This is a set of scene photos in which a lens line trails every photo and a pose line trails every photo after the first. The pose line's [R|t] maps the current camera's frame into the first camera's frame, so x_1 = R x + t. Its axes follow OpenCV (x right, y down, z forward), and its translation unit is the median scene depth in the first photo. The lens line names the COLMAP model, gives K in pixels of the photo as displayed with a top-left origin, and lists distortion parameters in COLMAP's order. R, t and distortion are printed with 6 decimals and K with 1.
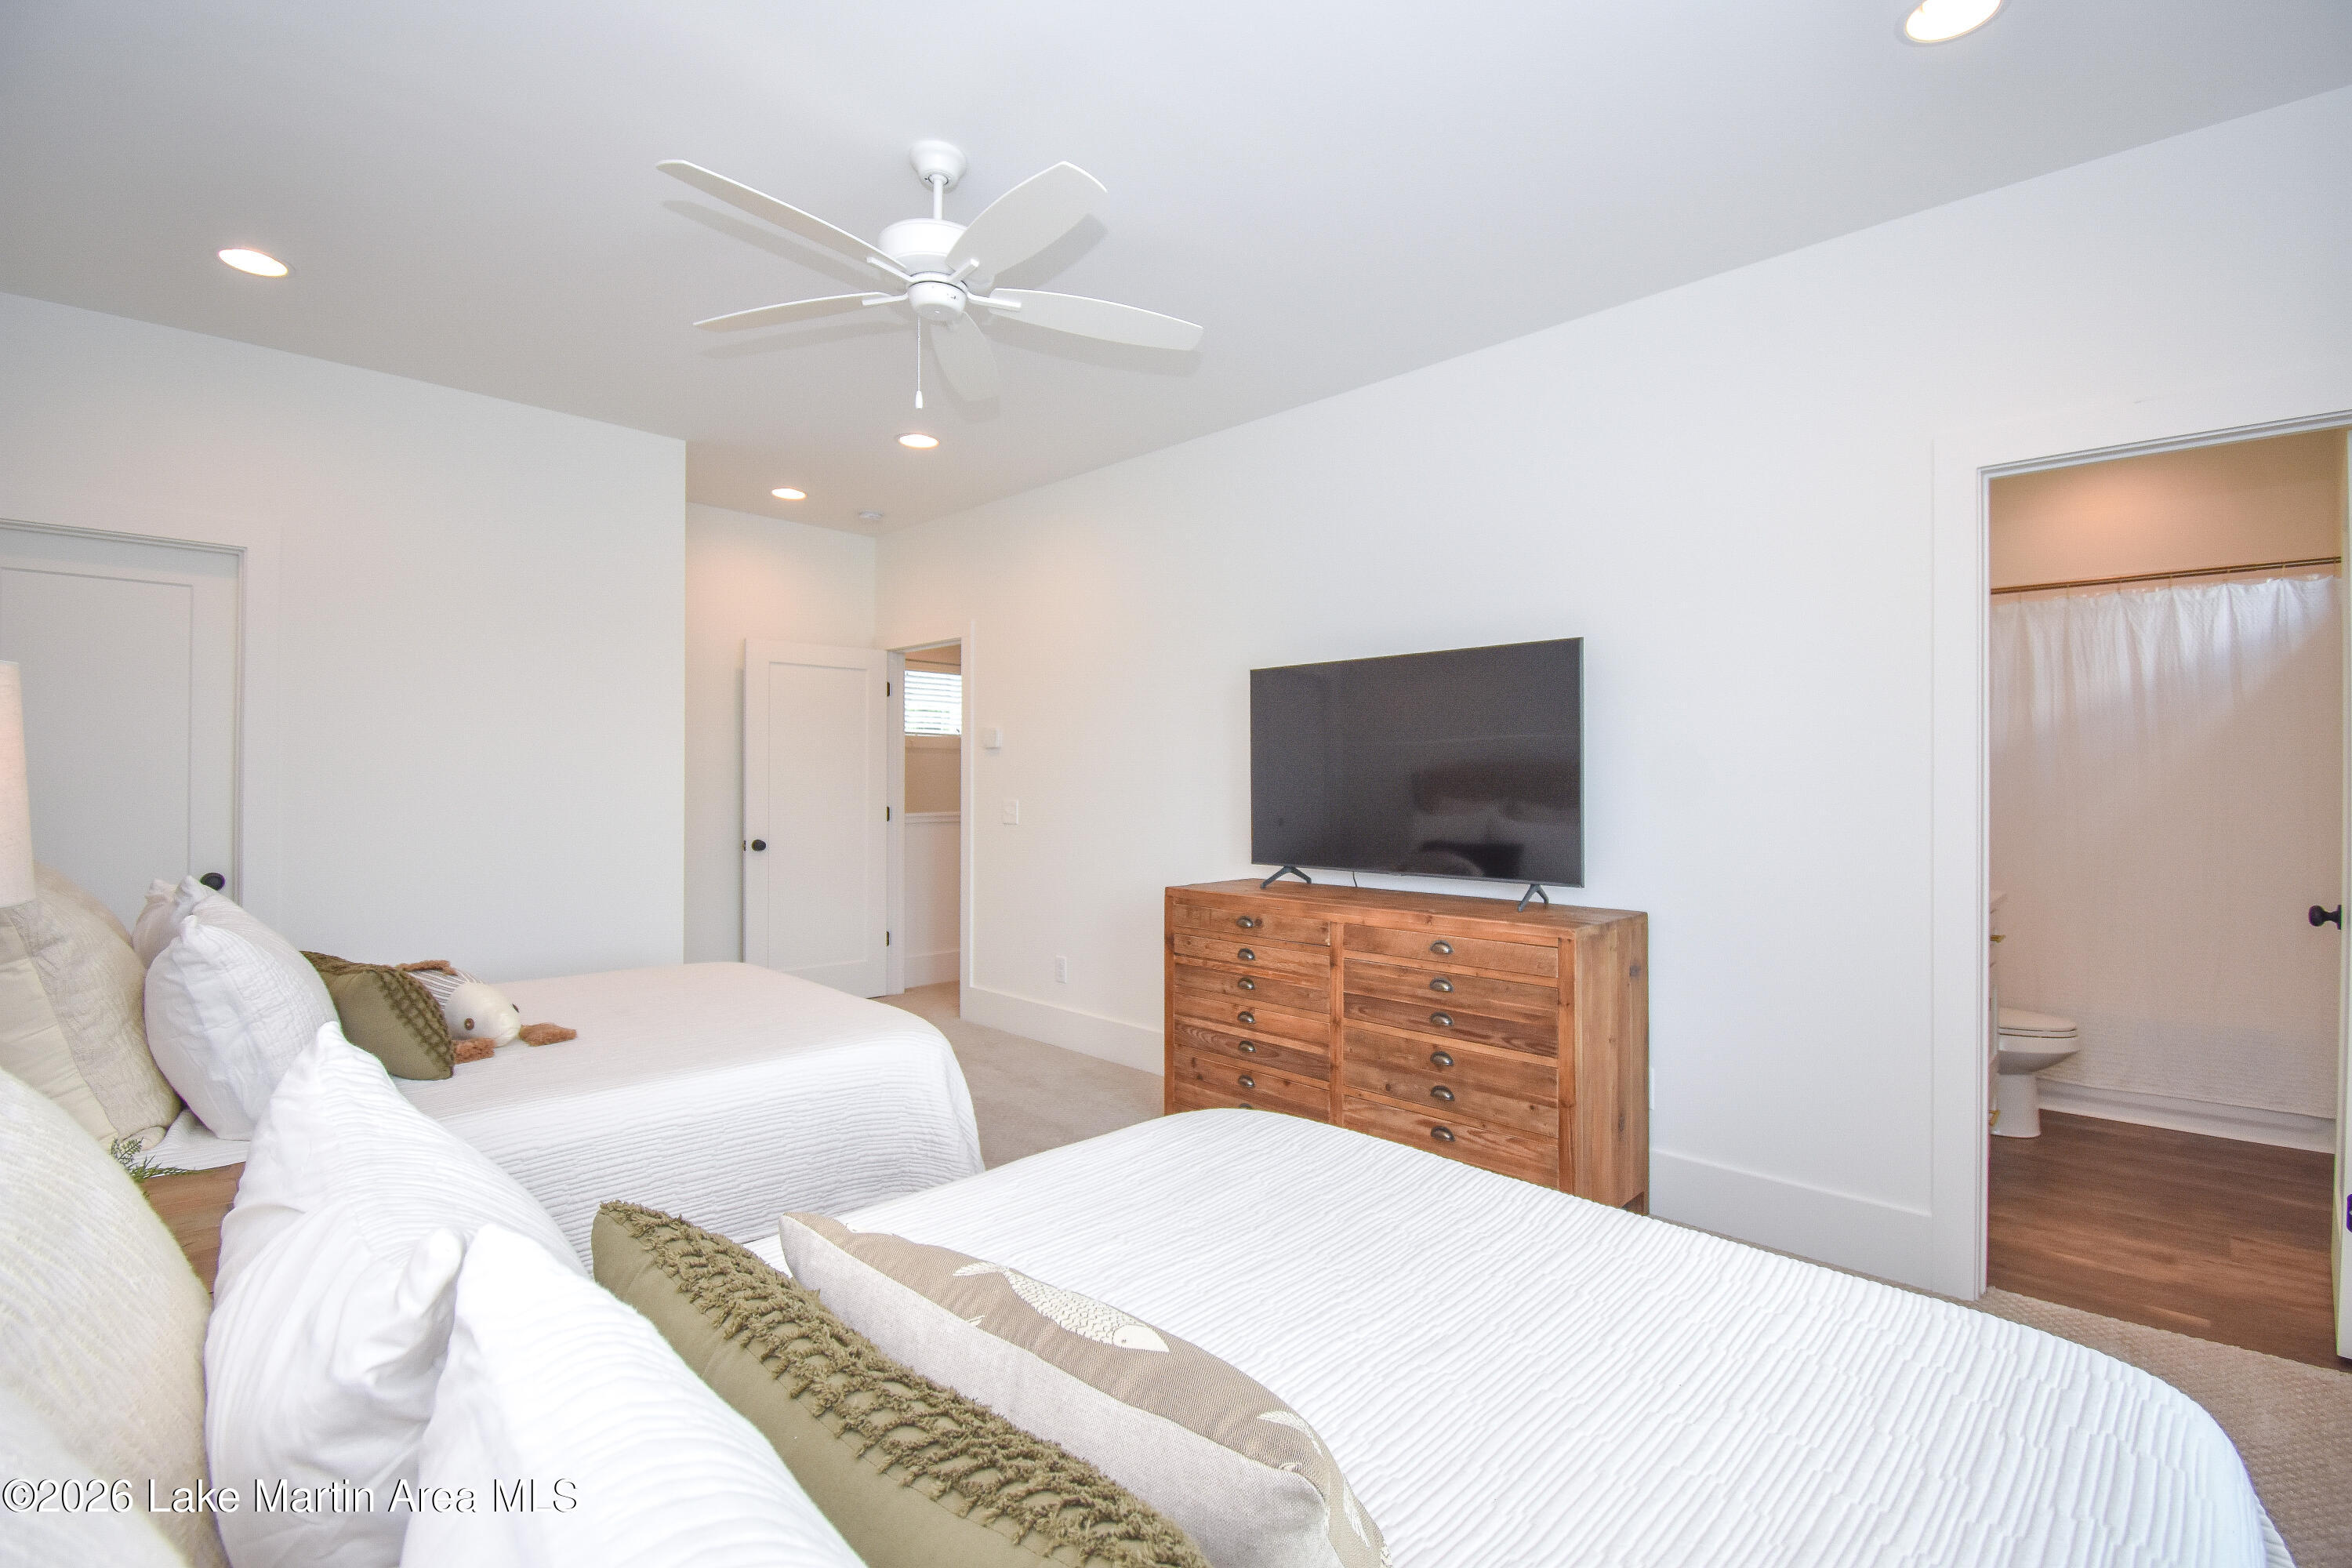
lens RADIAL K [[1214.1, 0, 1320.5], [0, 1214.1, 785.2], [0, 0, 1]] dist [-0.045336, 0.000051]
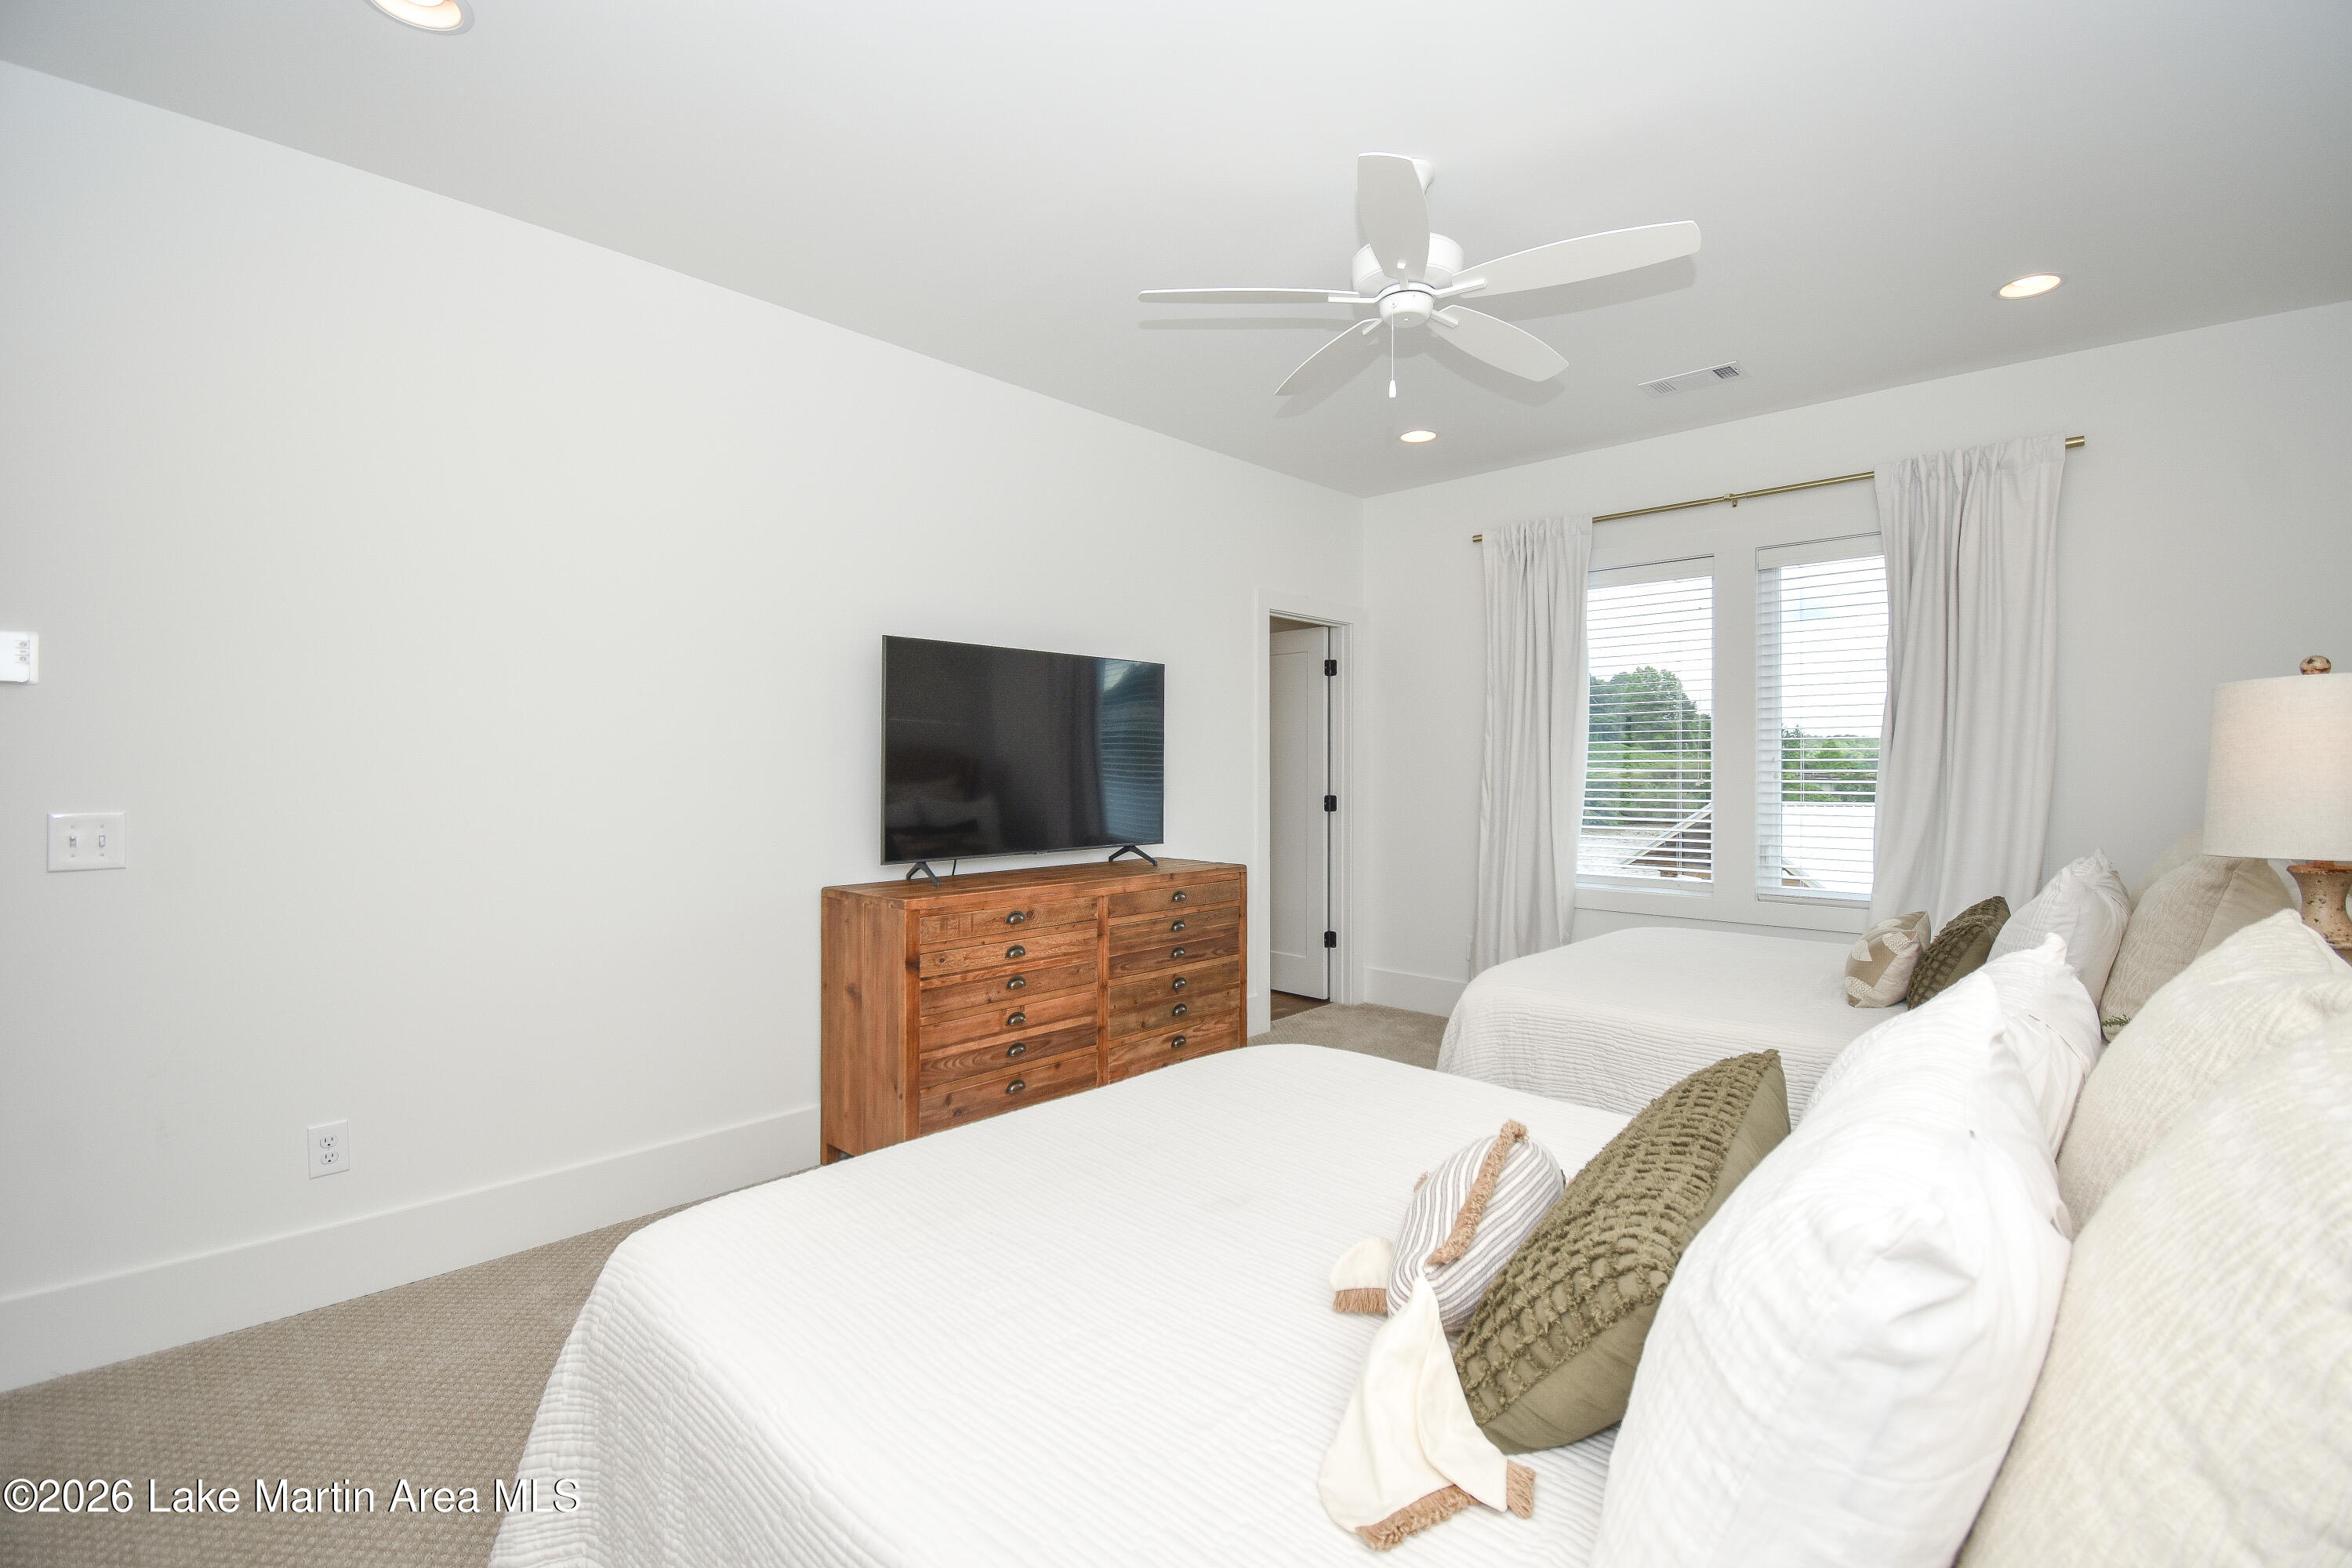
lens RADIAL K [[1009.9, 0, 1244.0], [0, 1009.9, 788.1], [0, 0, 1]] dist [0.013400, -0.000040]
pose [[-0.062163, -0.019569, 0.997874, -0.899634], [-0.000898, 0.999808, 0.019551, -0.002527], [-0.998066, 0.000320, -0.062169, 0.922077]]
